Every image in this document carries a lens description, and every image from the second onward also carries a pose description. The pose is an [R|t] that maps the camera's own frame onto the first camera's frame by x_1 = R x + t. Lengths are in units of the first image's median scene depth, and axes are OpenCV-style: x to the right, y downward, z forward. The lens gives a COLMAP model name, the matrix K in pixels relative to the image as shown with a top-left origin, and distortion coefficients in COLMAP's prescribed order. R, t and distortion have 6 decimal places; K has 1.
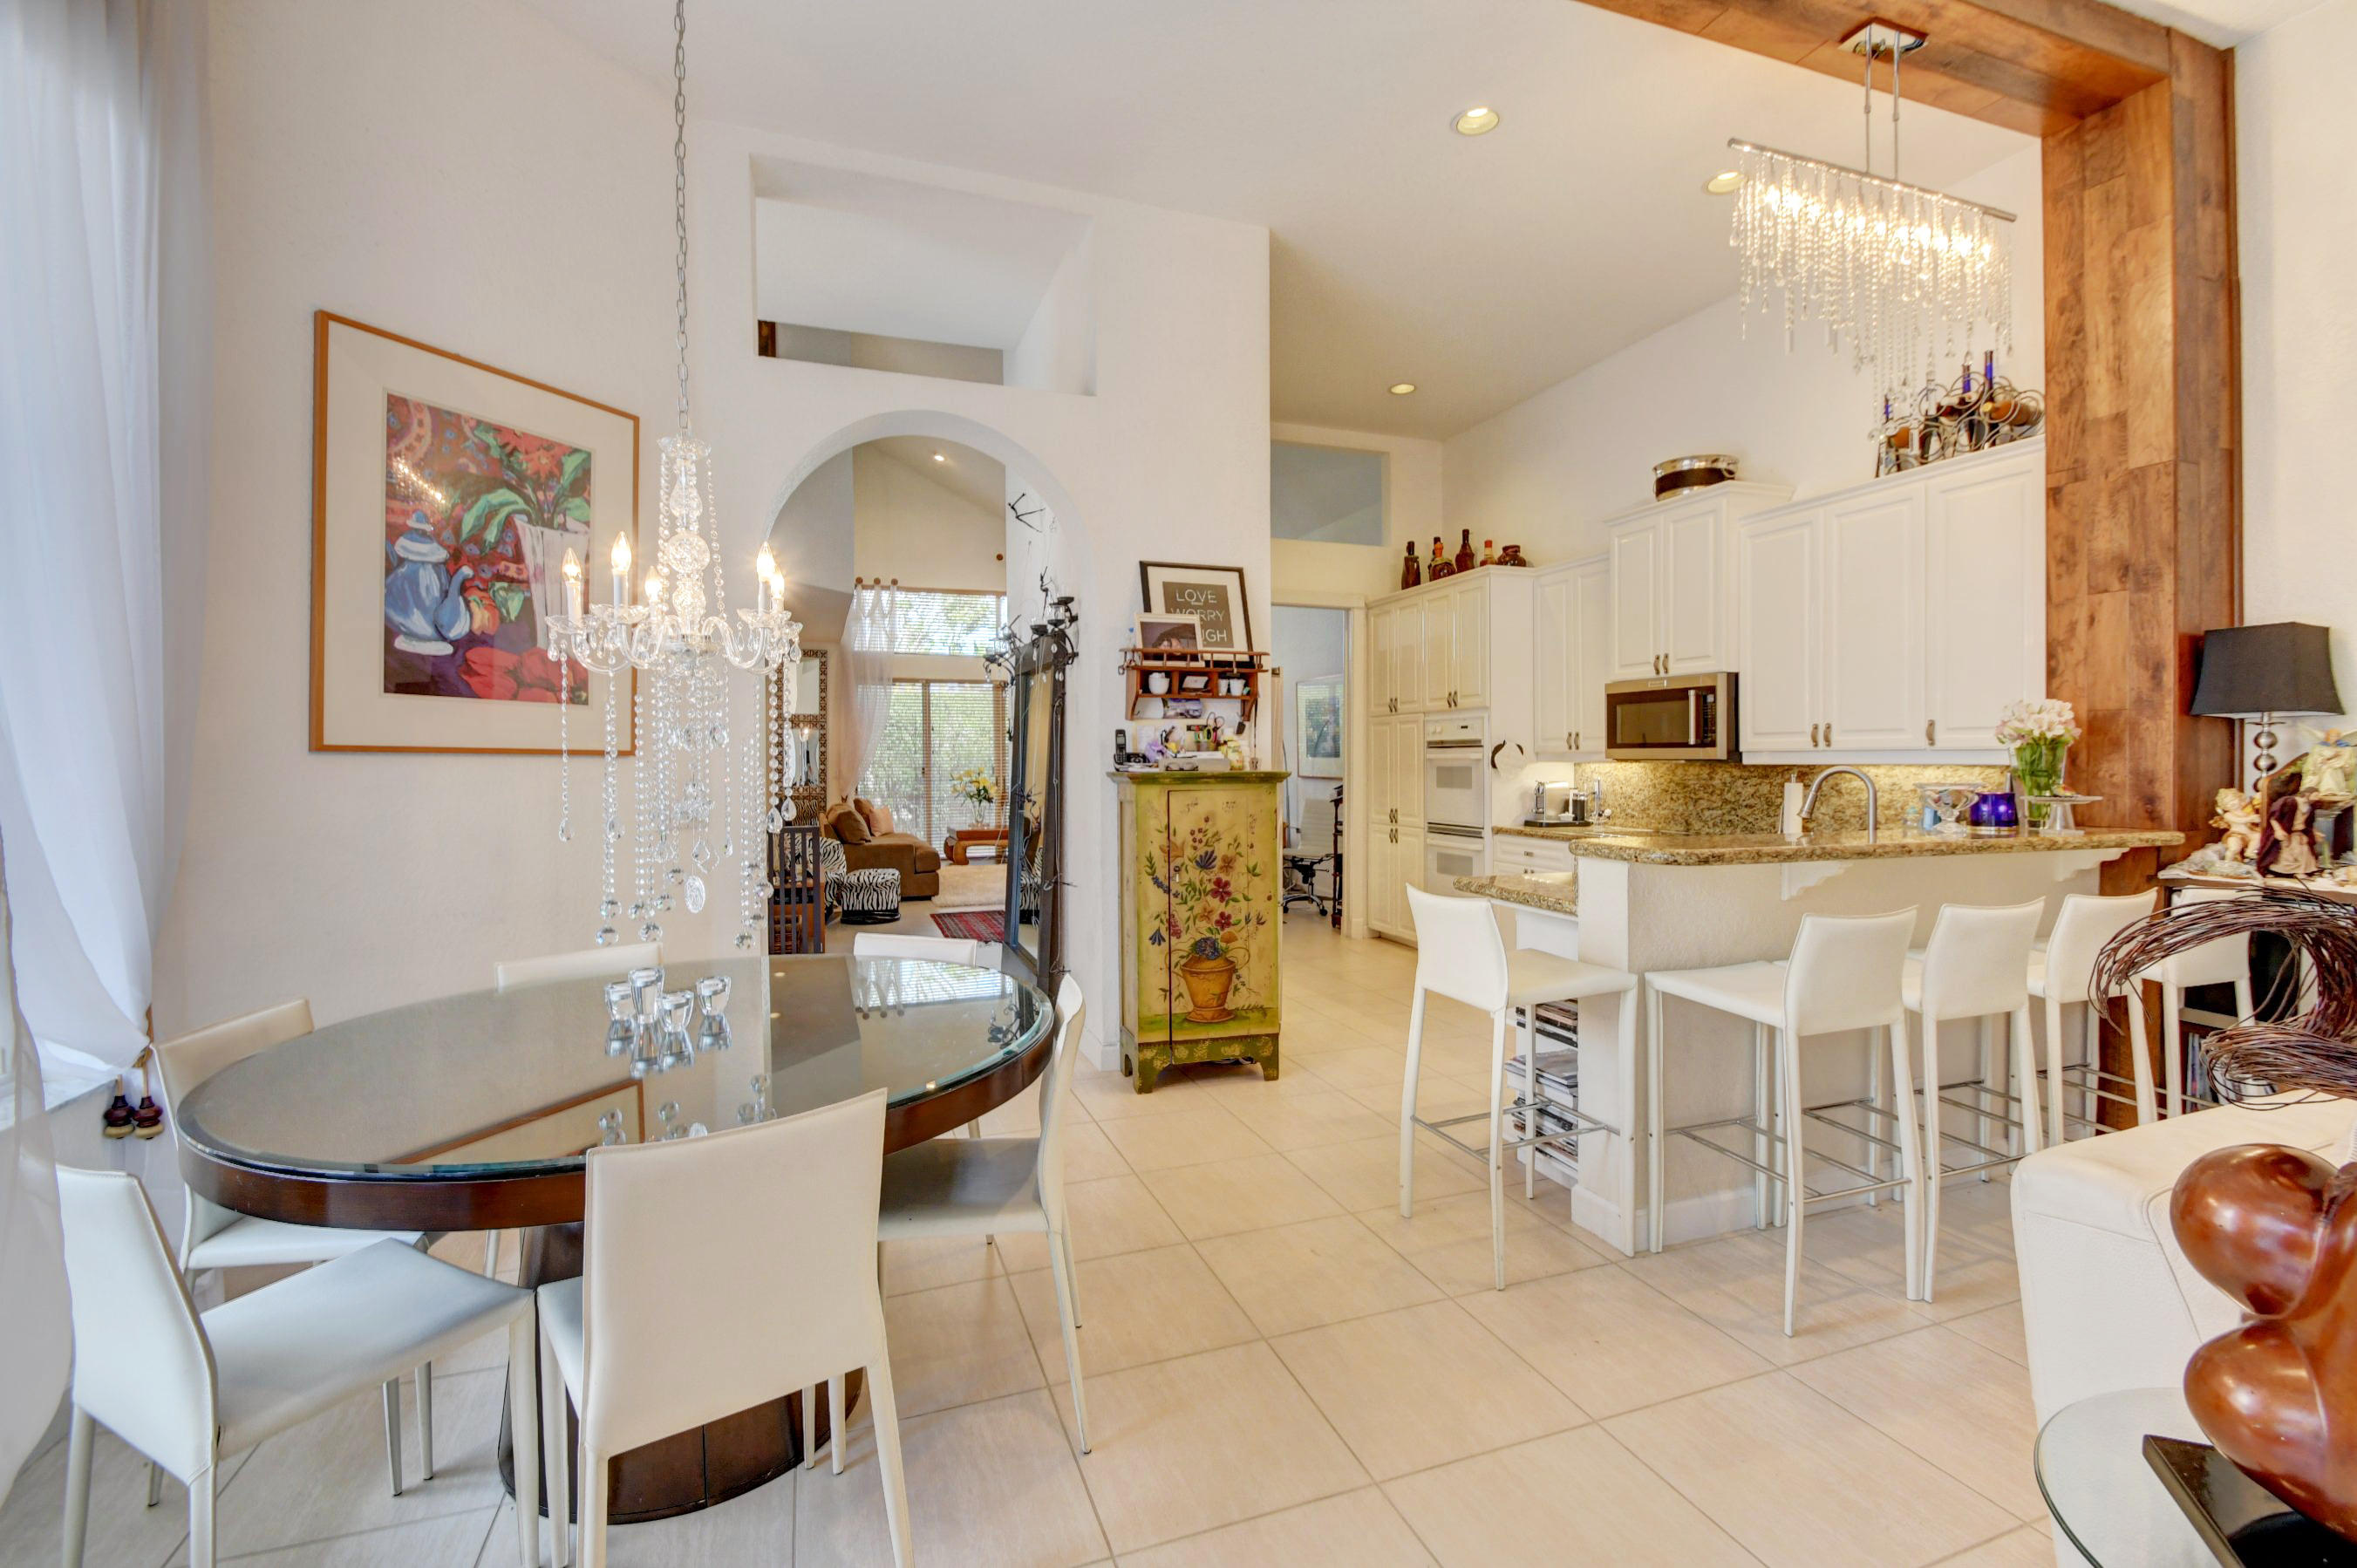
lens RADIAL K [[1033.0, 0, 1192.8], [0, 1033.0, 767.8], [0, 0, 1]] dist [0.008039, -0.016354]
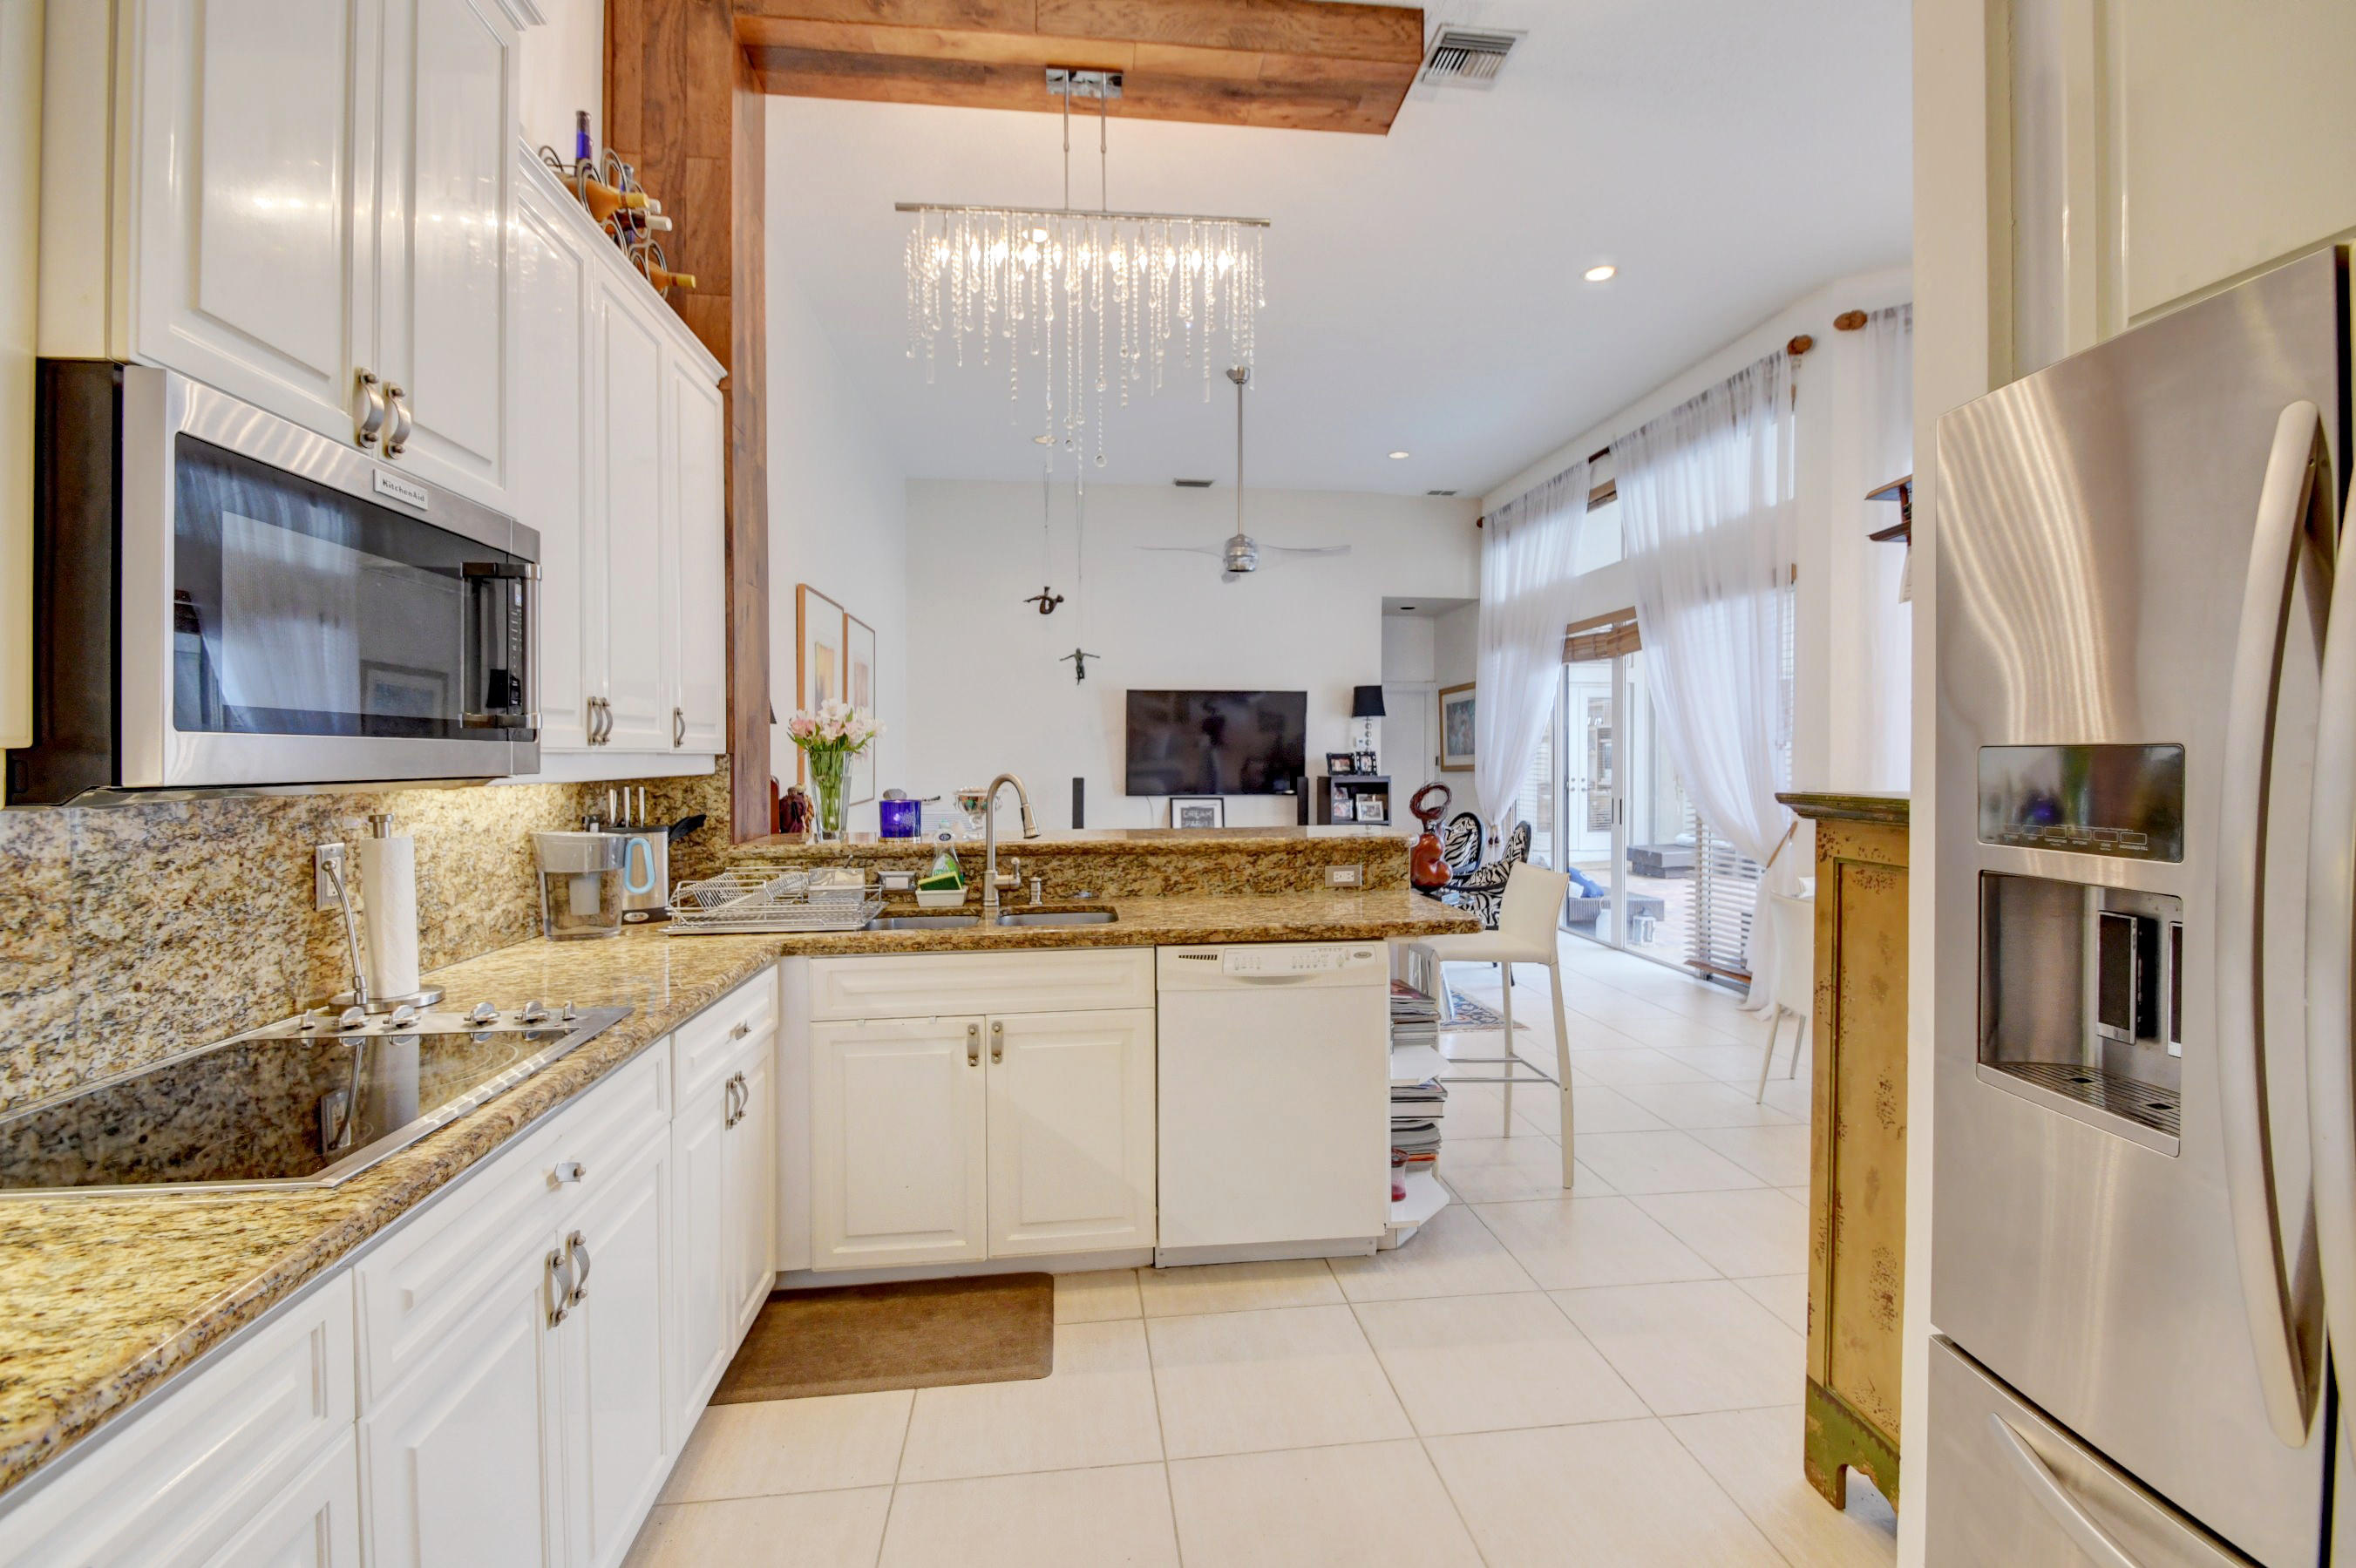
lens RADIAL K [[1019.6, 0, 1187.7], [0, 1019.6, 765.0], [0, 0, 1]] dist [-0.000674, -0.015707]
pose [[-0.973360, 0.000679, 0.229280, 0.214551], [0.004950, 0.999825, 0.018053, -0.016568], [-0.229228, 0.018707, -0.973193, 1.283397]]
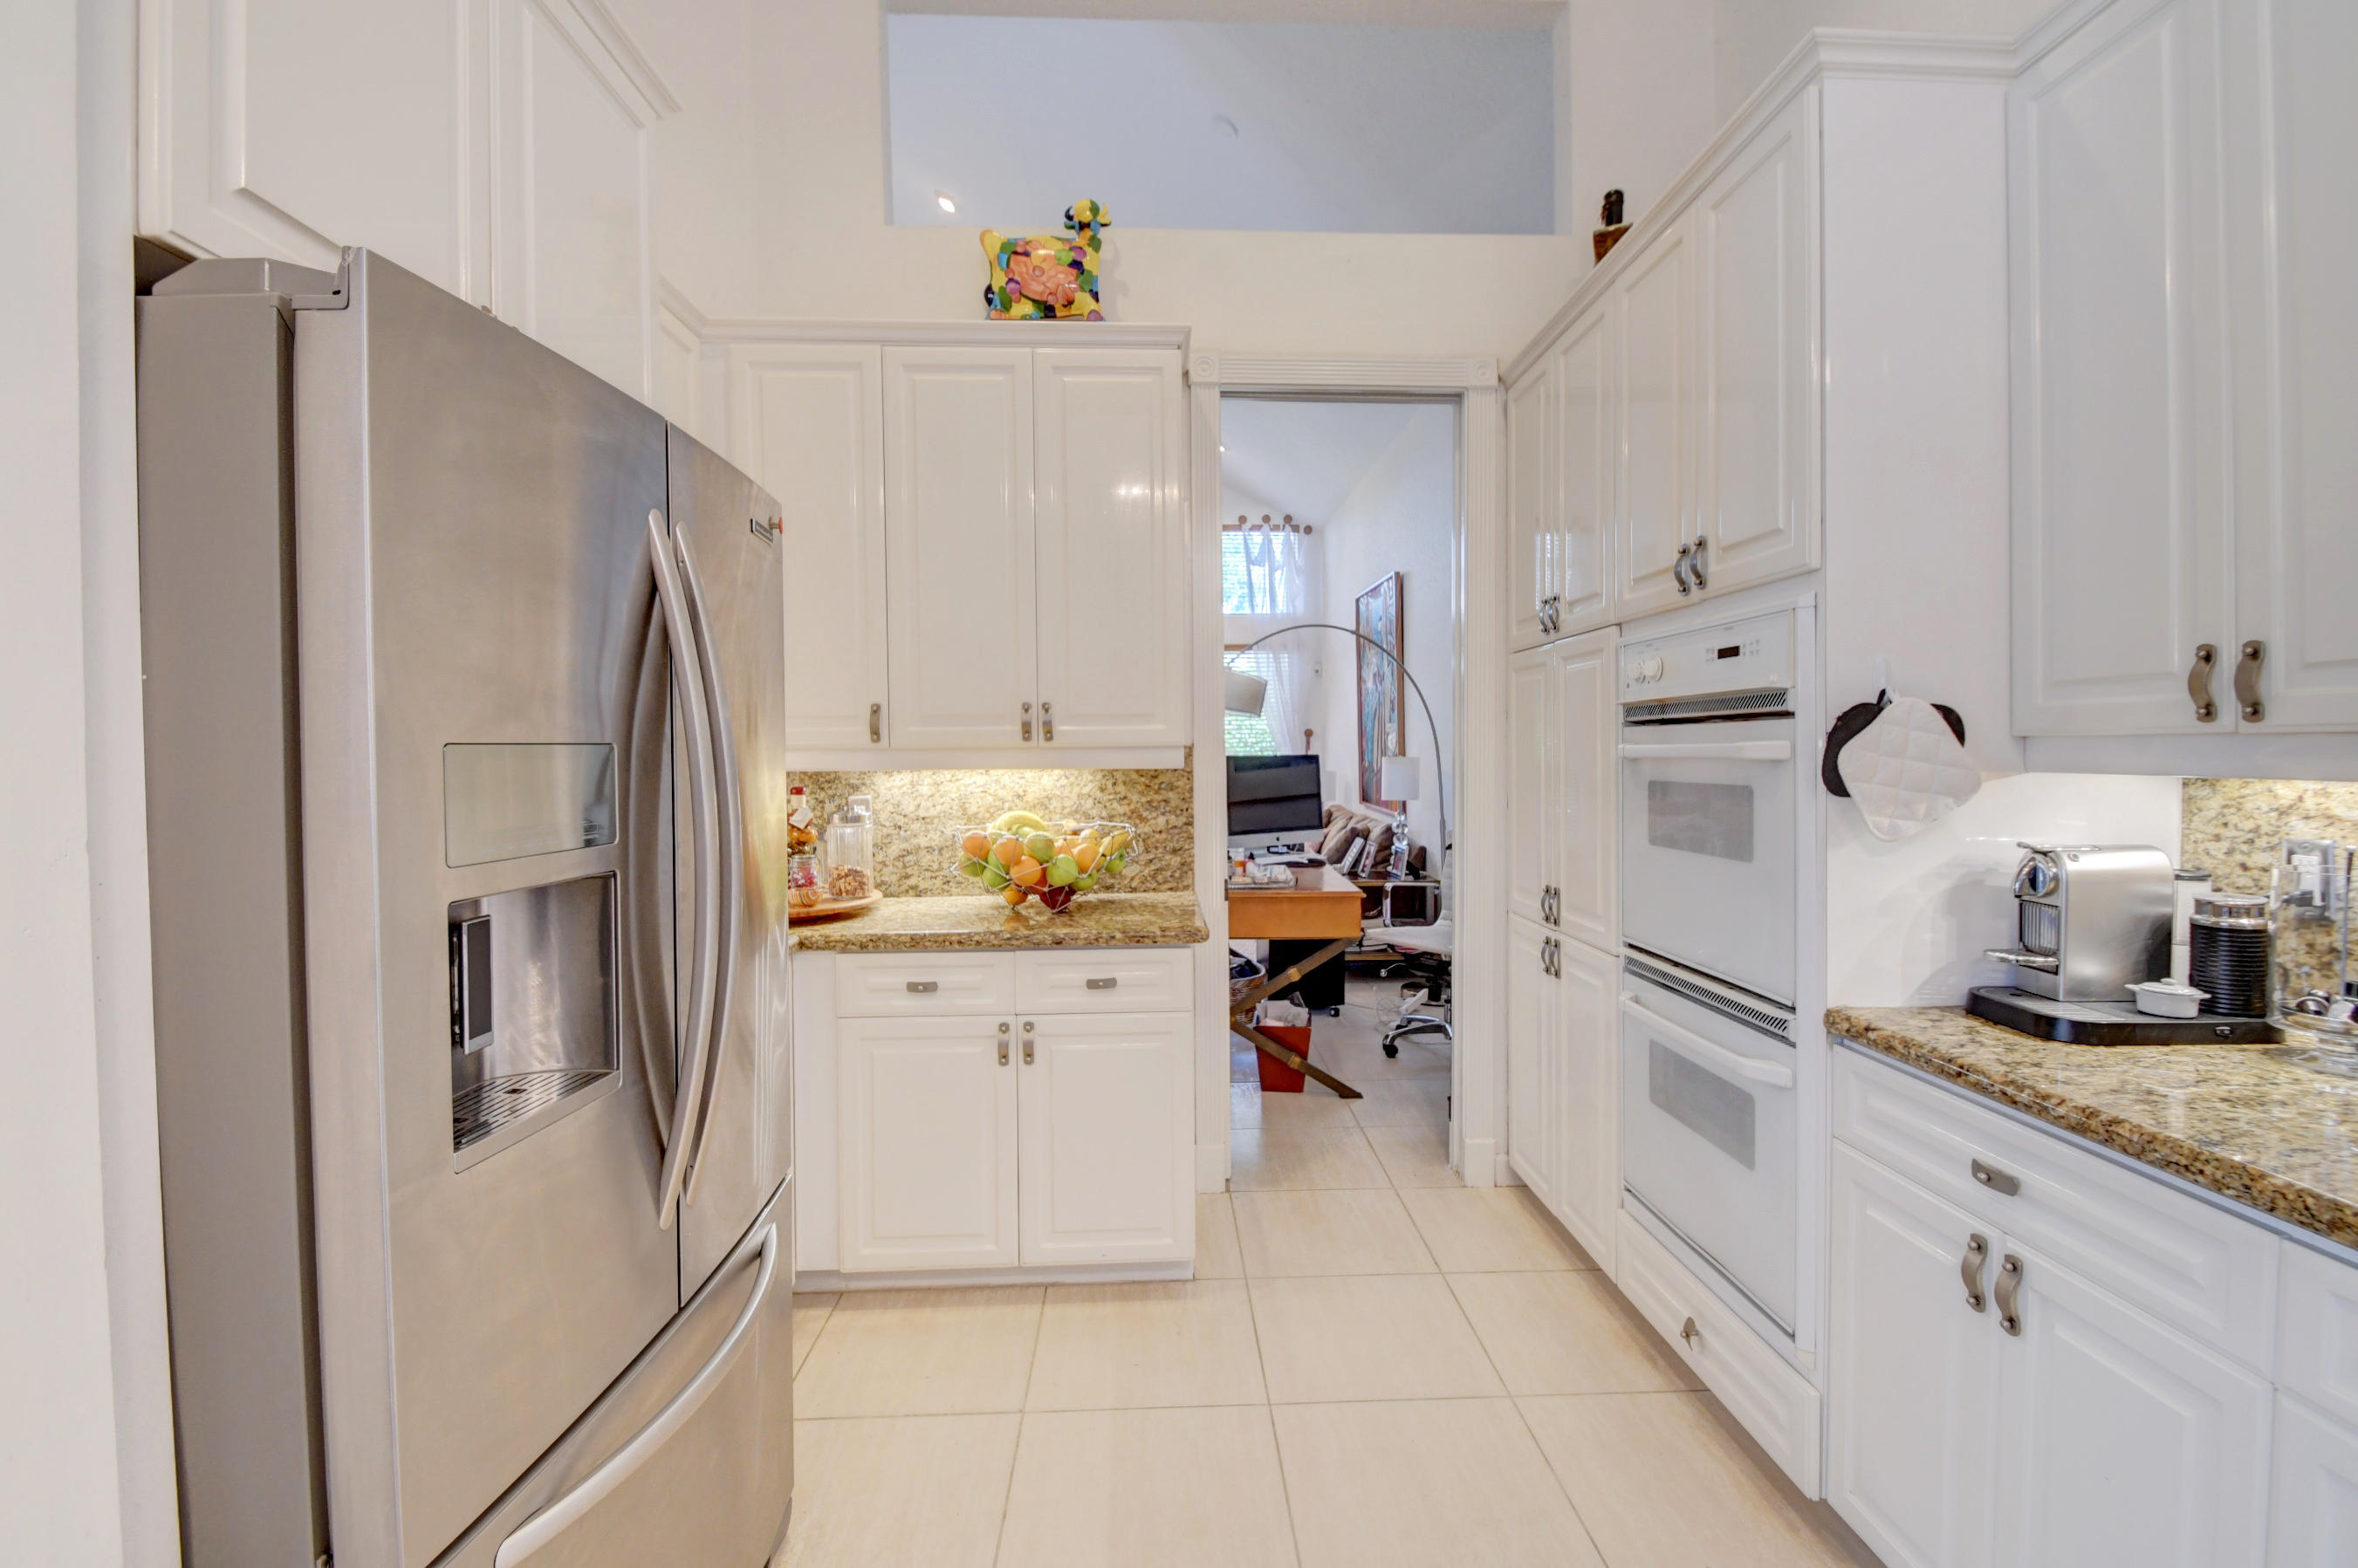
lens RADIAL K [[1033.3, 0, 1193.3], [0, 1033.3, 767.8], [0, 0, 1]] dist [0.008039, -0.016354]
pose [[0.949461, 0.001367, -0.313881, 0.274124], [0.001204, 0.999967, 0.007995, -0.011360], [0.313882, -0.007969, 0.949429, 0.874916]]
